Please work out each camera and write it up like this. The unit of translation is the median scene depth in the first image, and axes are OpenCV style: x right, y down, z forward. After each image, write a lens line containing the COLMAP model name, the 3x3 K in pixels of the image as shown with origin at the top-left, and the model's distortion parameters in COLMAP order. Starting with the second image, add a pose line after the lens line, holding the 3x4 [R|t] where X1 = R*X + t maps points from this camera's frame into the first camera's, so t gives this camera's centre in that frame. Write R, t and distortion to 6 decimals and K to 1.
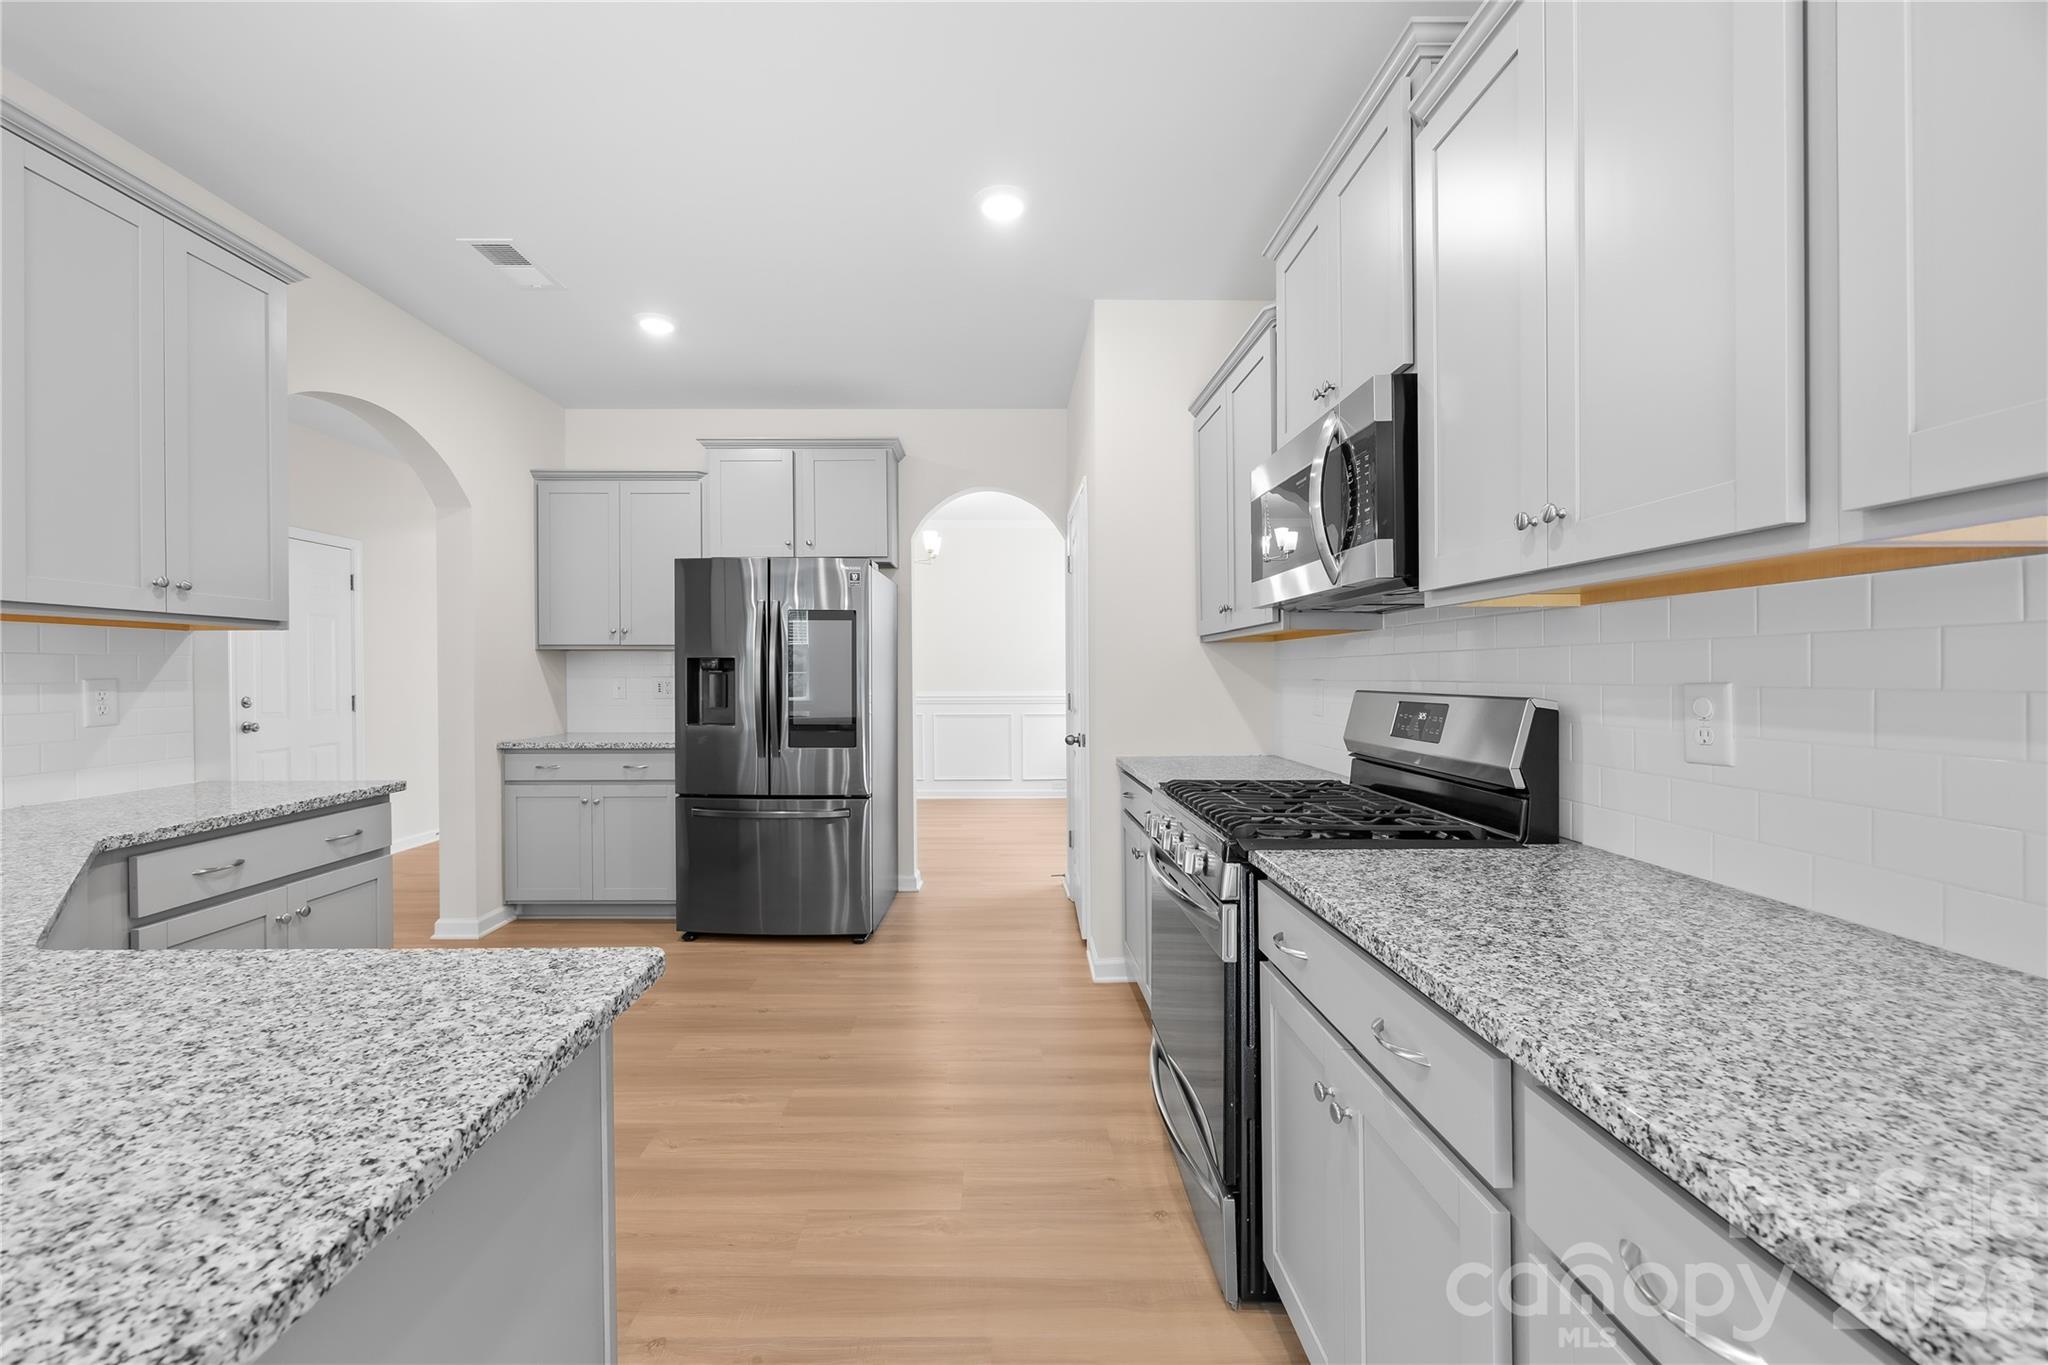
lens RADIAL K [[798.1, 0, 985.6], [0, 798.1, 675.9], [0, 0, 1]] dist [-0.001911, -0.000038]
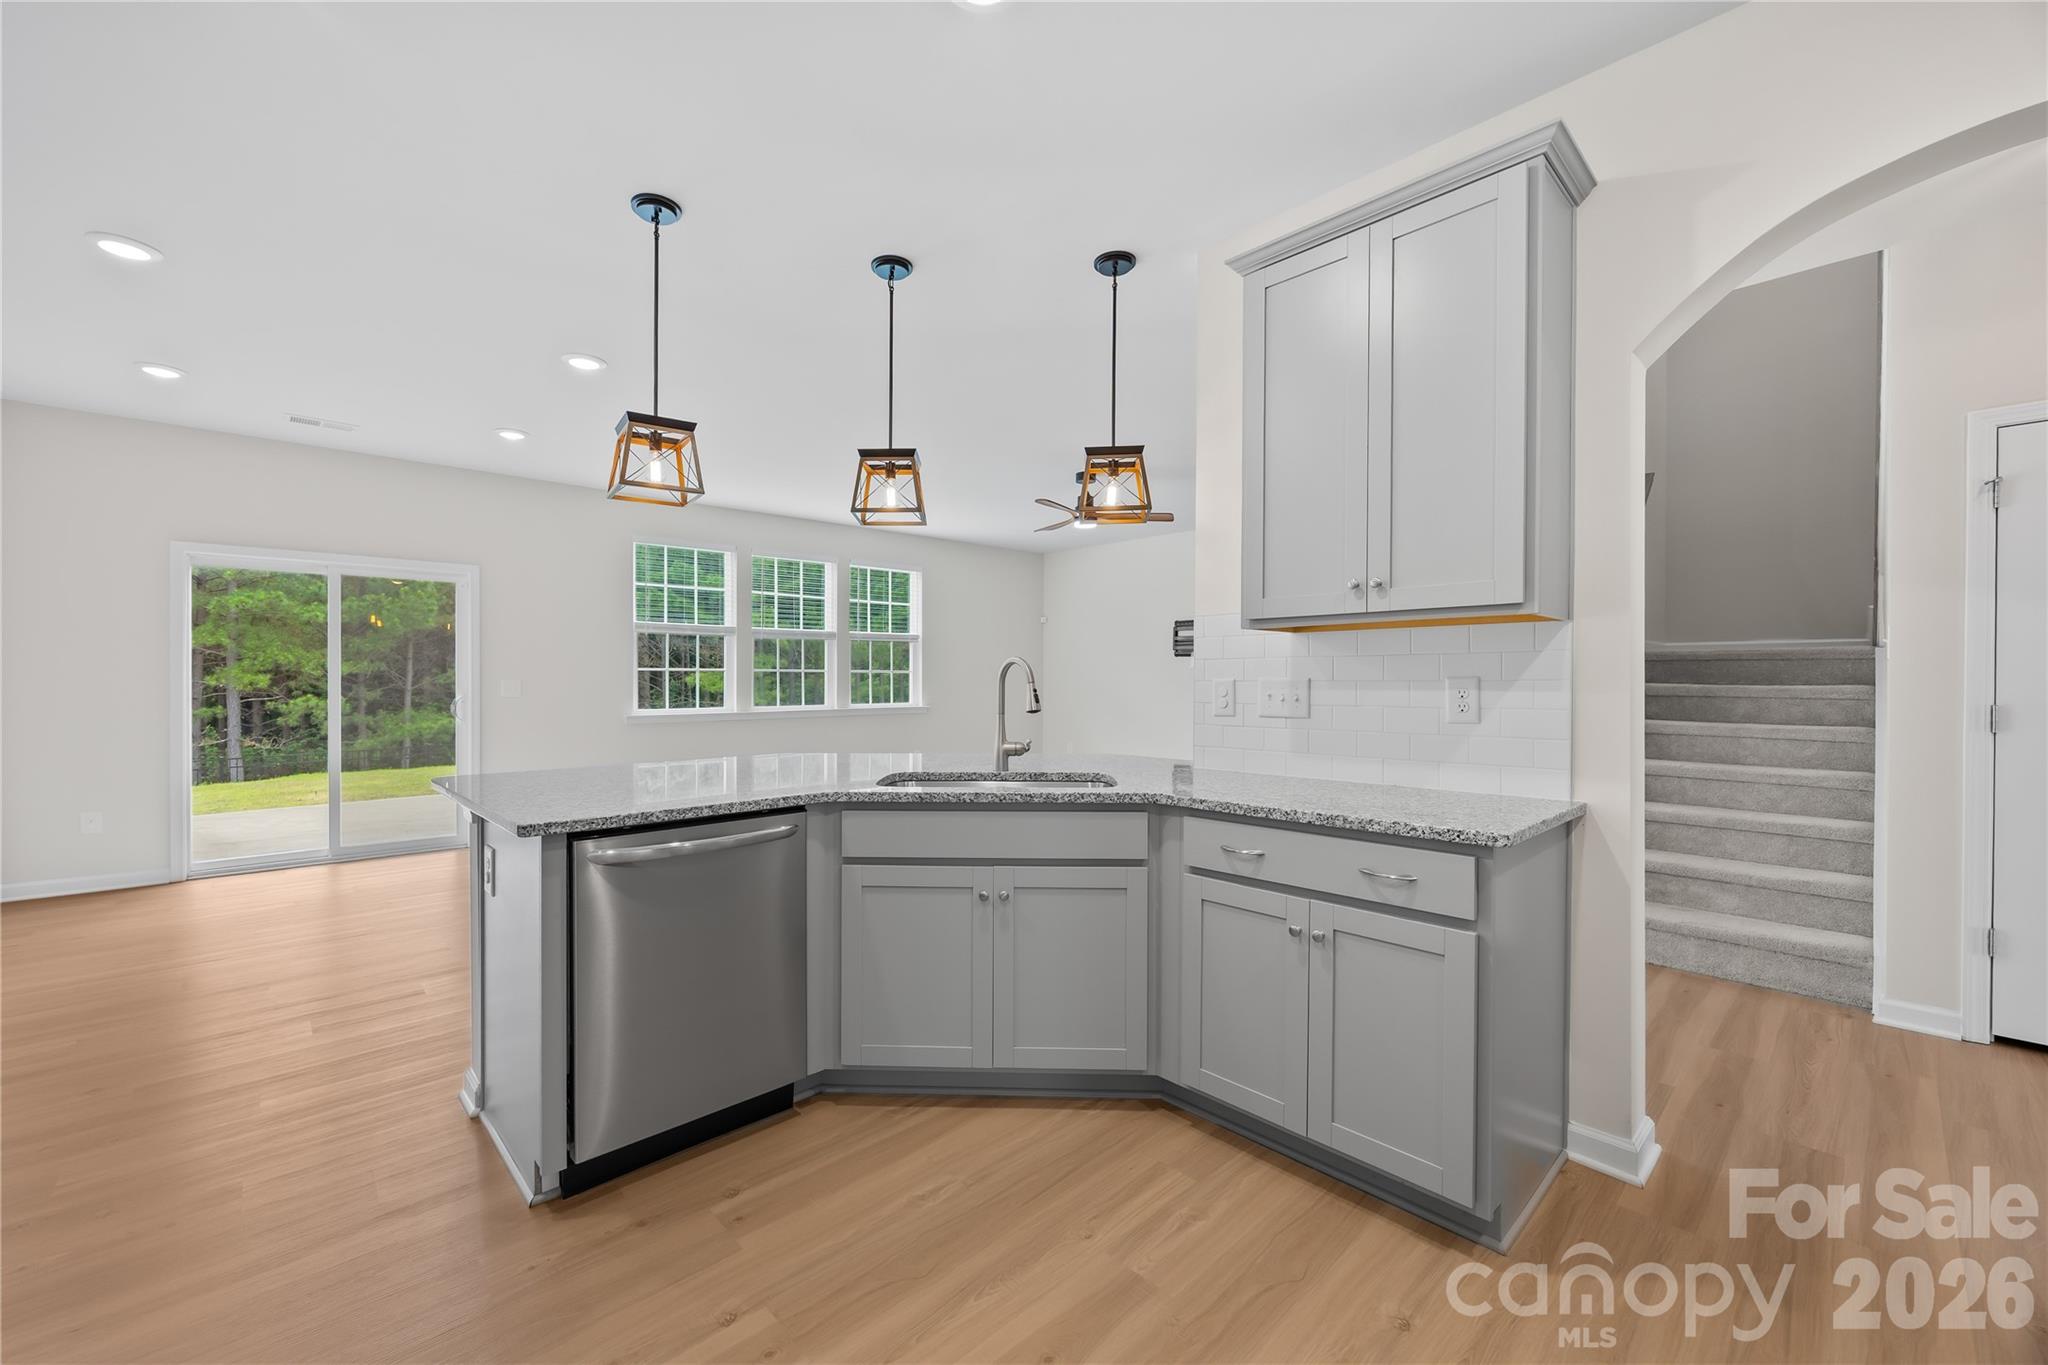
lens RADIAL K [[813.2, 0, 991.4], [0, 813.2, 681.9], [0, 0, 1]] dist [-0.003979, -0.000191]
pose [[-0.731704, 0.001293, -0.681621, 0.038846], [-0.001119, 0.999995, 0.003098, 0.009386], [0.681622, 0.003029, -0.731699, 1.743439]]
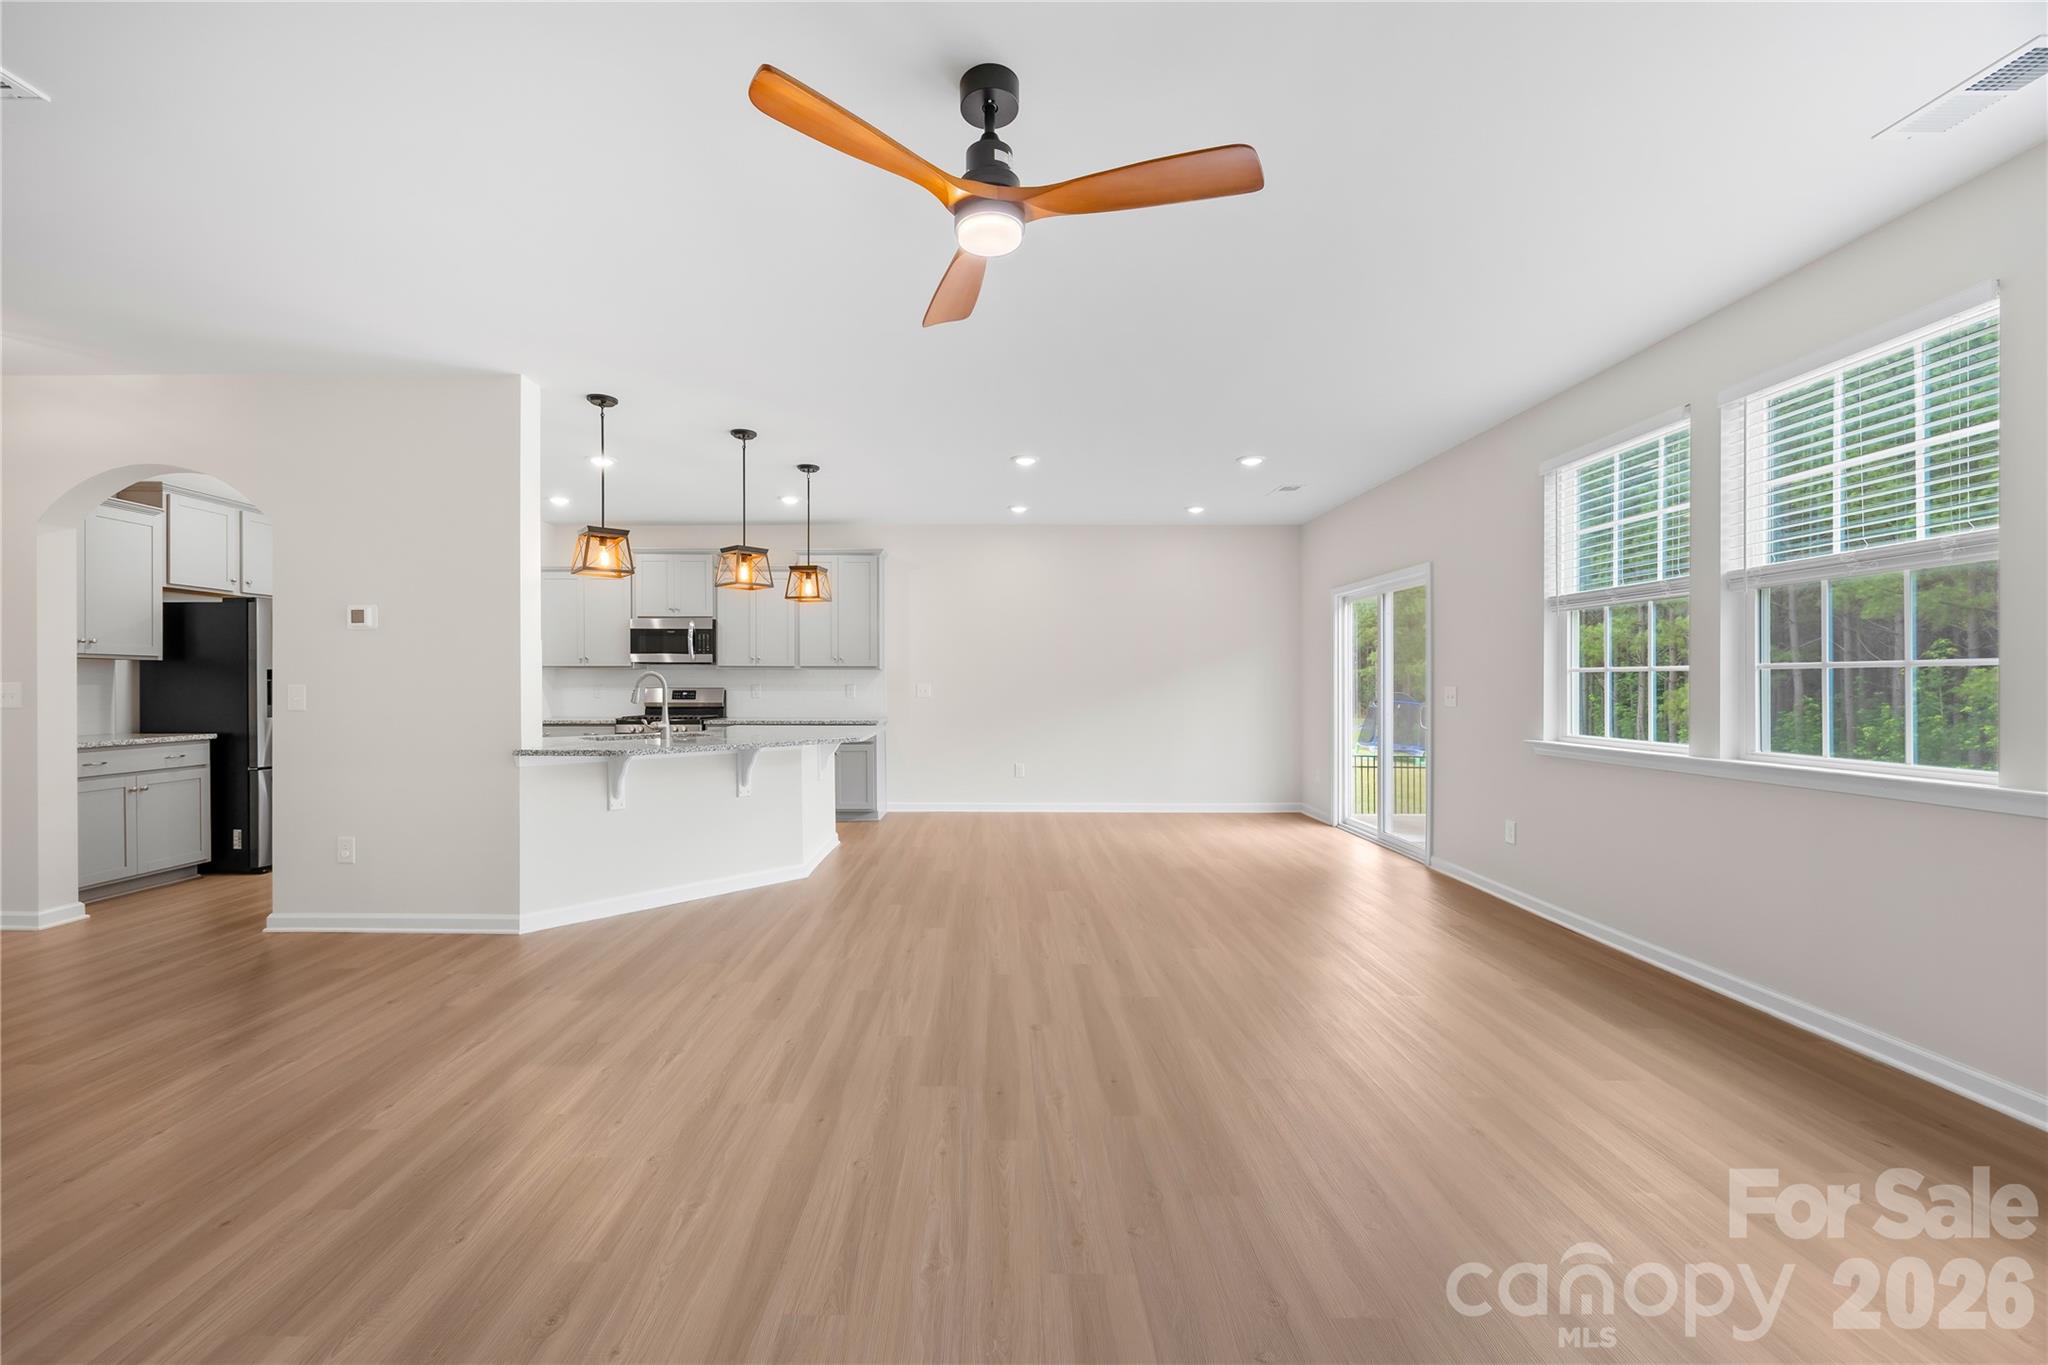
lens RADIAL K [[799.2, 0, 991.1], [0, 799.2, 686.3], [0, 0, 1]] dist [-0.002604, 0.000004]
pose [[-0.005827, -0.003109, 0.999978, -3.835061], [-0.000363, 0.999995, 0.003107, 0.001782], [-0.999983, -0.000345, -0.005828, -0.553868]]
